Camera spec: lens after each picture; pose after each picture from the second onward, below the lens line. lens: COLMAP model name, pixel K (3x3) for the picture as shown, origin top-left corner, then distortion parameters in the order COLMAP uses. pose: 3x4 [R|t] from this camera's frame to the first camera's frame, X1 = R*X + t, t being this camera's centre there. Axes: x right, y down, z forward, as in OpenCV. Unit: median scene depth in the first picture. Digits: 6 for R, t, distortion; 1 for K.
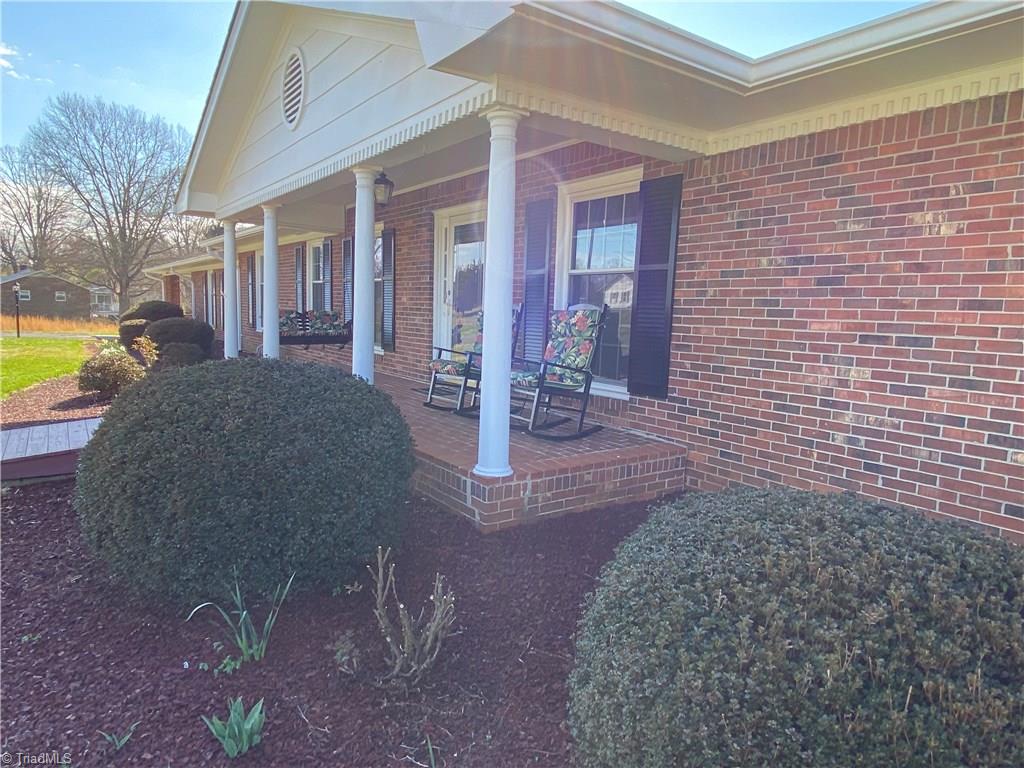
lens RADIAL K [[651.6, 0, 512.0], [0, 651.6, 384.0], [0, 0, 1]] dist [0.114552, -0.129523]
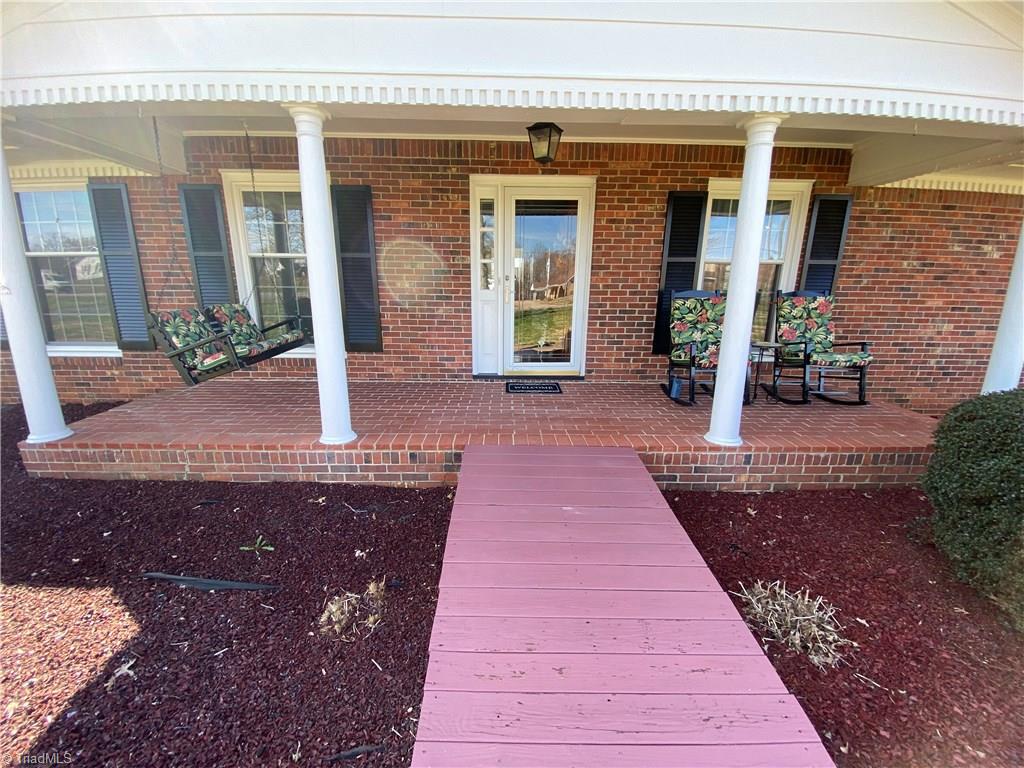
lens RADIAL K [[410.5, 0, 512.0], [0, 410.5, 384.0], [0, 0, 1]] dist [0.023752, -0.021130]
pose [[0.559799, -0.222273, 0.798260, -0.968956], [0.101819, 0.974502, 0.199944, -0.183931], [-0.822349, -0.030651, 0.568158, 1.128988]]
